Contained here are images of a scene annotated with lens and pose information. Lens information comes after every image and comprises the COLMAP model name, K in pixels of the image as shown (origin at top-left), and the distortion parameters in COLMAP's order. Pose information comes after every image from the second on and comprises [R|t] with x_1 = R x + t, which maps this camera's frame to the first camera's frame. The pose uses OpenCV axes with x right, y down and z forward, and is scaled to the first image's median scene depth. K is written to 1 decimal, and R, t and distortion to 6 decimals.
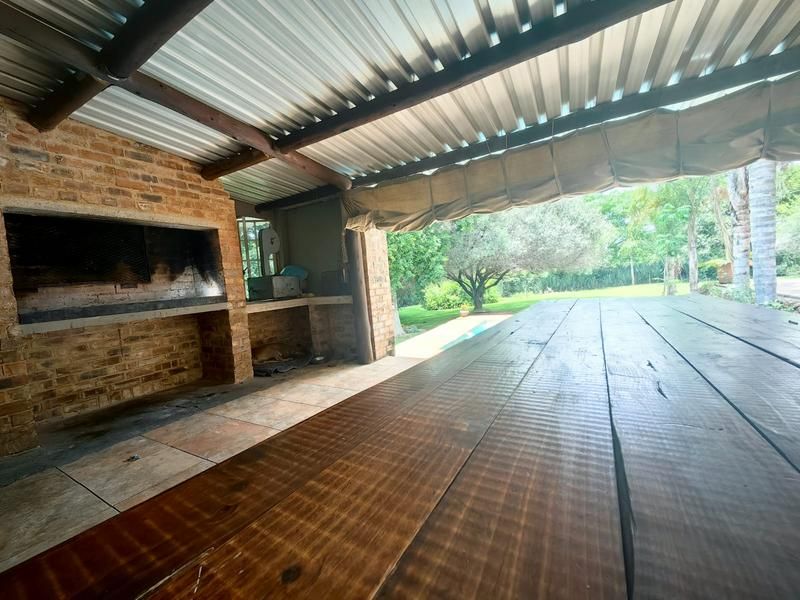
lens RADIAL K [[310.7, 0, 400.2], [0, 310.7, 300.8], [0, 0, 1]] dist [0.009680, -0.000324]
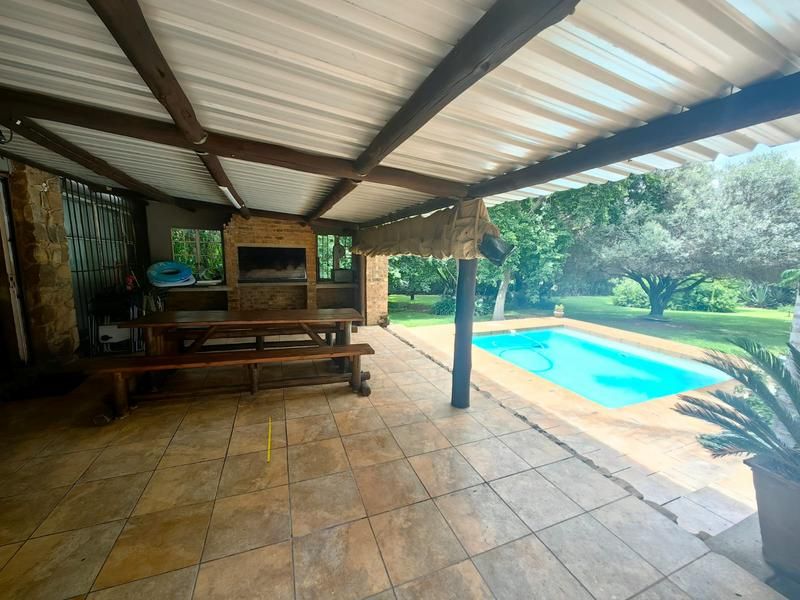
lens RADIAL K [[310.7, 0, 398.0], [0, 310.7, 300.1], [0, 0, 1]] dist [0.009680, -0.000324]
pose [[0.771290, 0.183117, -0.609573, 1.152069], [-0.122410, 0.982518, 0.140266, -0.229288], [0.624602, -0.033568, 0.780222, -0.270353]]
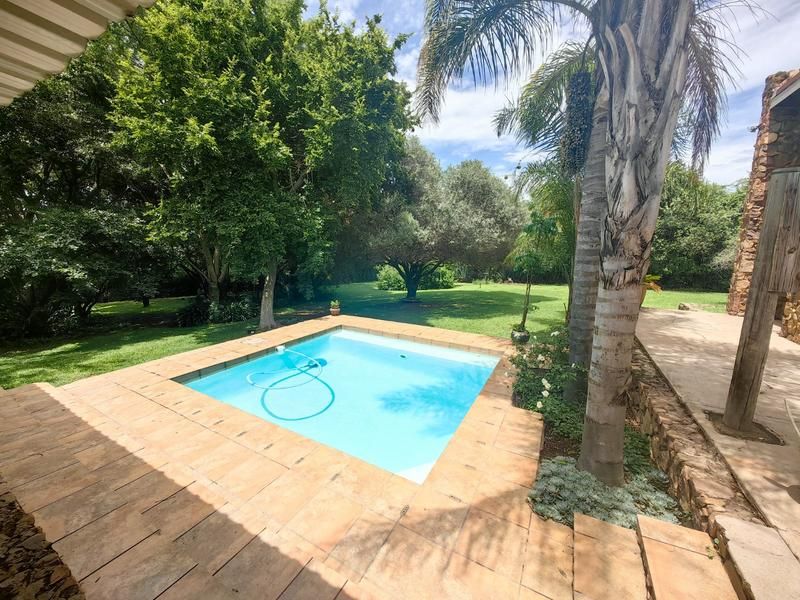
lens RADIAL K [[310.7, 0, 399.7], [0, 310.7, 301.0], [0, 0, 1]] dist [0.009680, -0.000324]
pose [[0.995331, 0.094195, 0.021053, 1.026959], [-0.095820, 0.990539, 0.098242, -0.254639], [-0.011600, -0.099800, 0.994940, 0.399145]]
